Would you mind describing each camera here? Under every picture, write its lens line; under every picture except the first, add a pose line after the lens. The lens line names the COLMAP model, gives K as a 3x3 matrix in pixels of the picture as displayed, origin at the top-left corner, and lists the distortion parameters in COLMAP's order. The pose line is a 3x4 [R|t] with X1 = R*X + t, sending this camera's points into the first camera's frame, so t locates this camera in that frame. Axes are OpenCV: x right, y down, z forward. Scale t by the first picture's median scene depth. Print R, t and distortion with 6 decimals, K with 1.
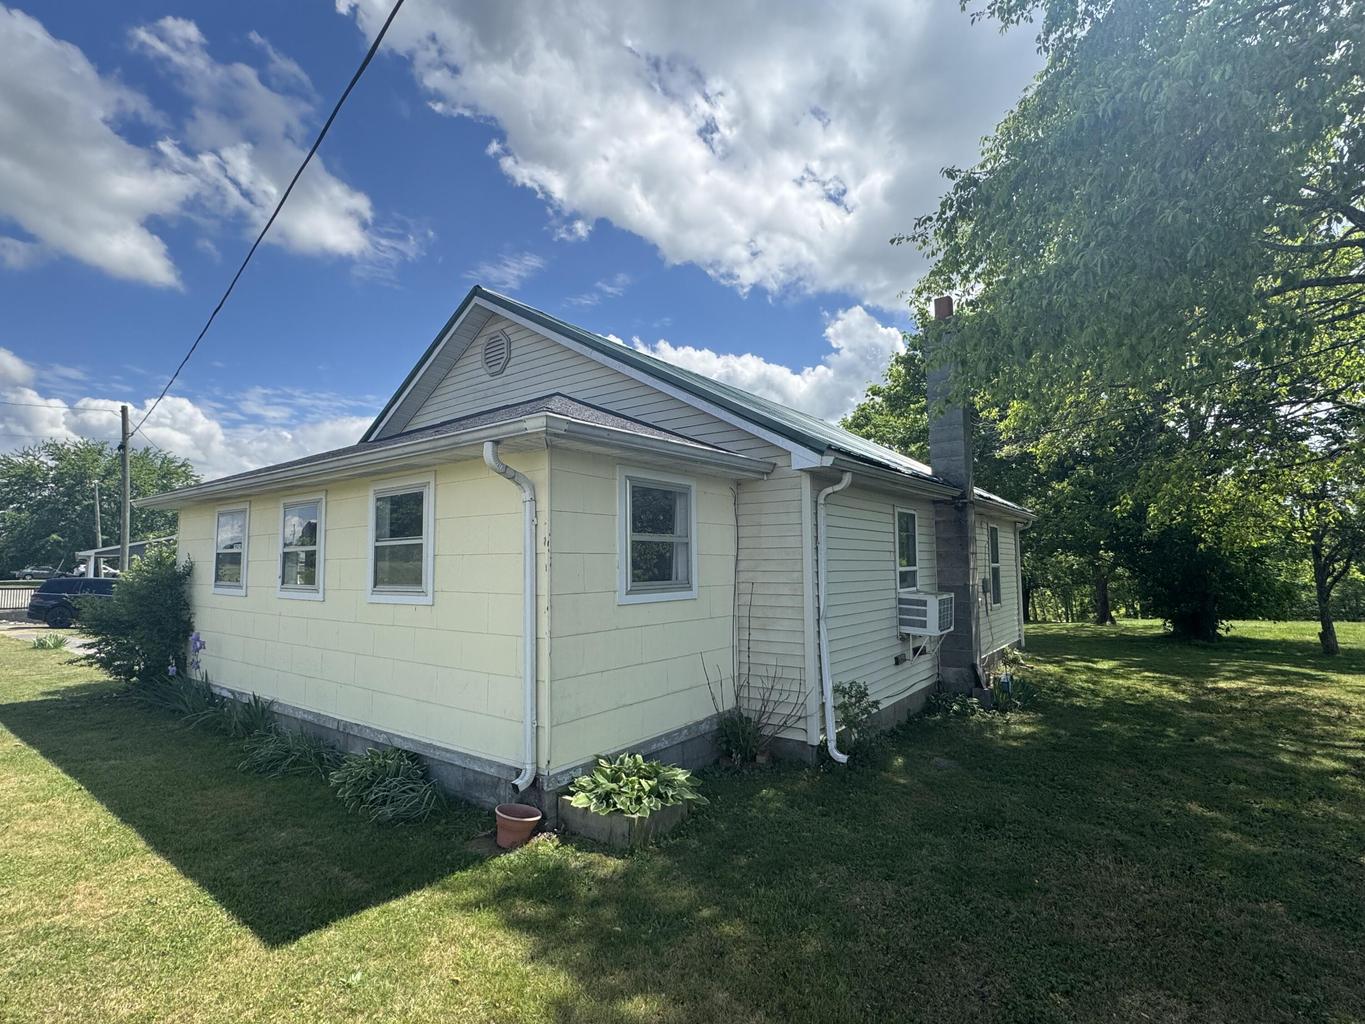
lens RADIAL K [[662.8, 0, 688.9], [0, 662.8, 516.7], [0, 0, 1]] dist [-0.021748, -0.000154]
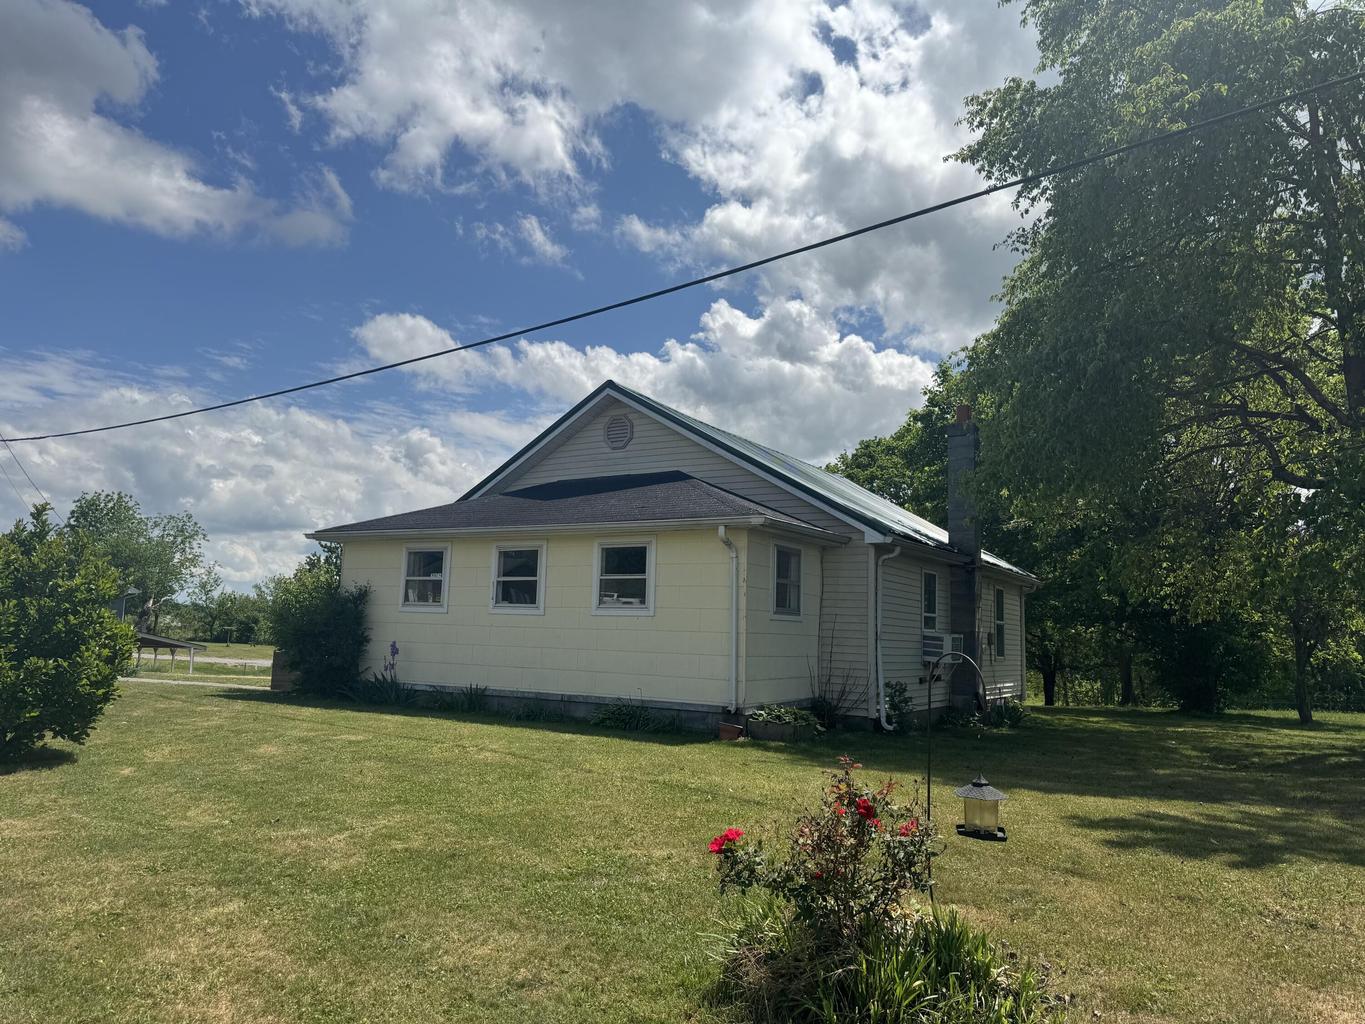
lens RADIAL K [[952.0, 0, 677.6], [0, 952.0, 512.9], [0, 0, 1]] dist [0.034644, 0.000439]
pose [[0.995248, 0.052615, 0.081933, -0.371051], [-0.048160, 0.997300, -0.055431, 0.003965], [-0.084628, 0.051222, 0.995095, -0.956185]]
